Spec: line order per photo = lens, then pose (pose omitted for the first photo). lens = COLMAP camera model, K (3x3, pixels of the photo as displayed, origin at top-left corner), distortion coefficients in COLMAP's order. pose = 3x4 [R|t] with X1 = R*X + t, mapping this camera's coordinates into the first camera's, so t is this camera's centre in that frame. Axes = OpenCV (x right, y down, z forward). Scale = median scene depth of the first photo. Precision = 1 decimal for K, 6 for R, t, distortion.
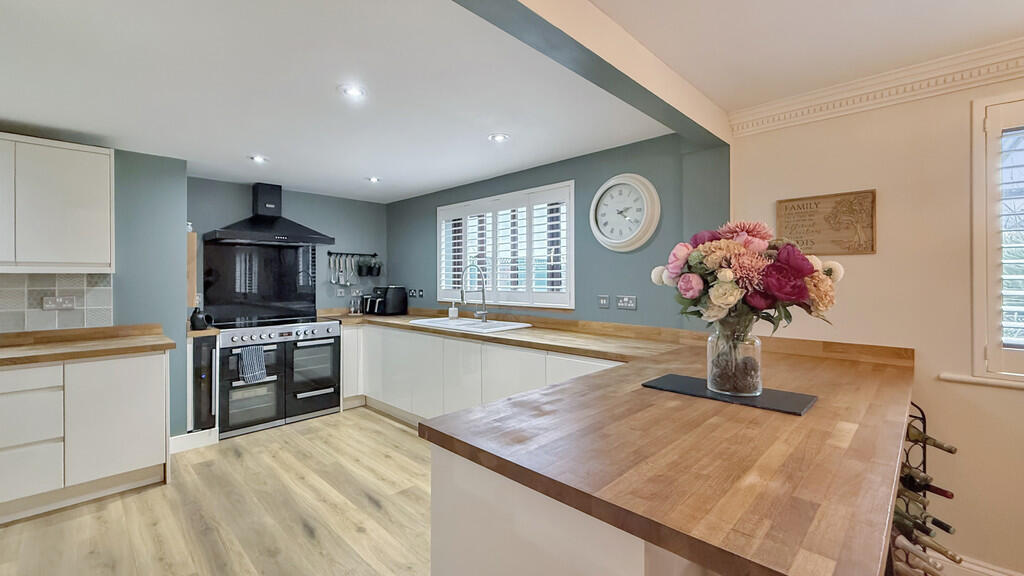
lens RADIAL K [[424.3, 0, 509.5], [0, 424.3, 276.4], [0, 0, 1]] dist [-0.000290, -0.000214]
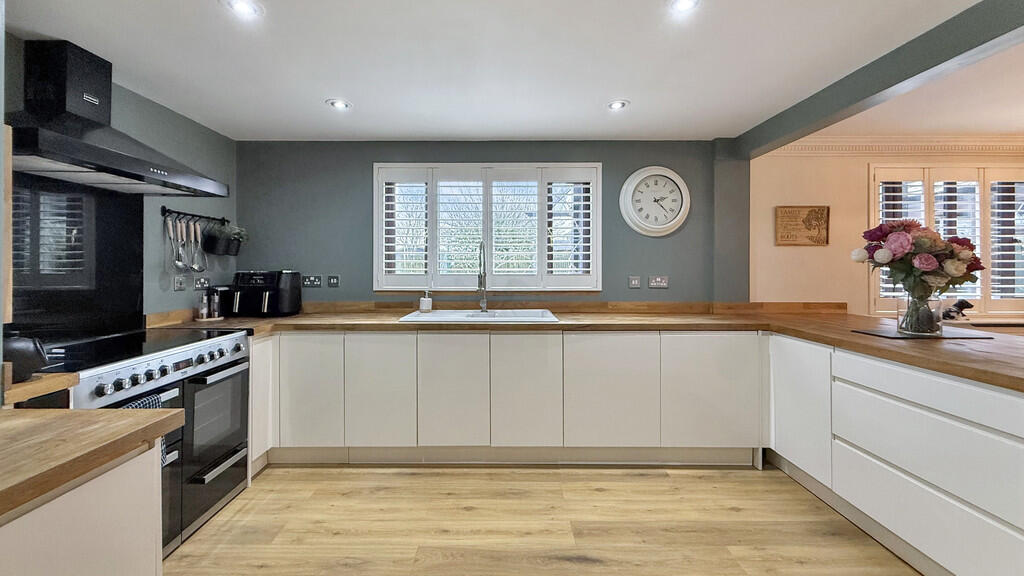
lens RADIAL K [[412.4, 0, 509.7], [0, 412.4, 273.8], [0, 0, 1]] dist [0.000972, -0.000049]
pose [[0.713155, 0.005300, 0.700987, -0.736133], [-0.005370, 0.999983, -0.002097, 0.042069], [-0.700986, -0.002268, 0.713171, 0.484859]]
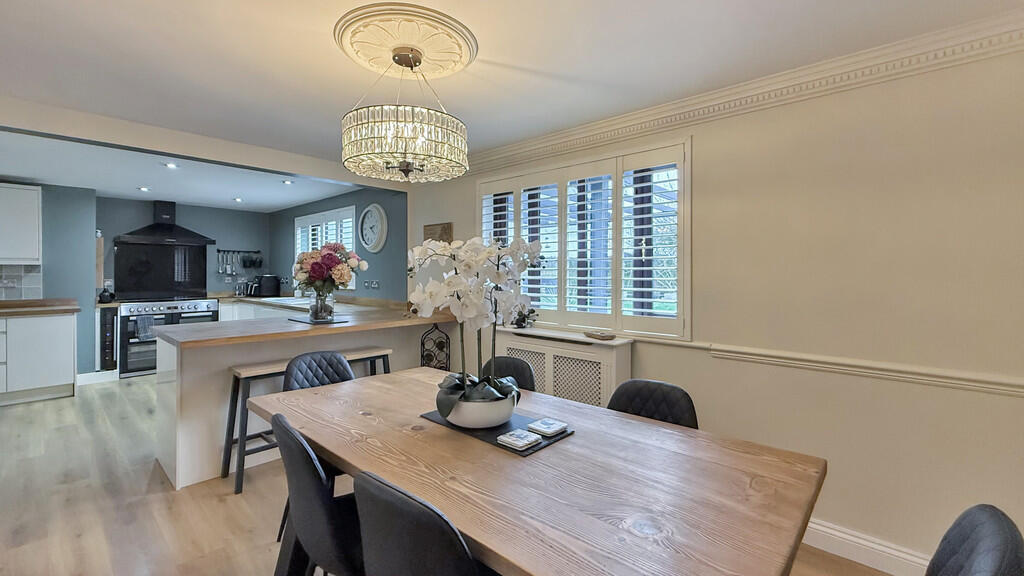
lens RADIAL K [[431.1, 0, 506.5], [0, 431.1, 270.3], [0, 0, 1]] dist [0.001415, 0.000289]
pose [[0.999572, 0.004390, 0.028932, 0.698527], [-0.004394, 0.999990, 0.000087, 0.005441], [-0.028931, -0.000214, 0.999581, -0.611563]]
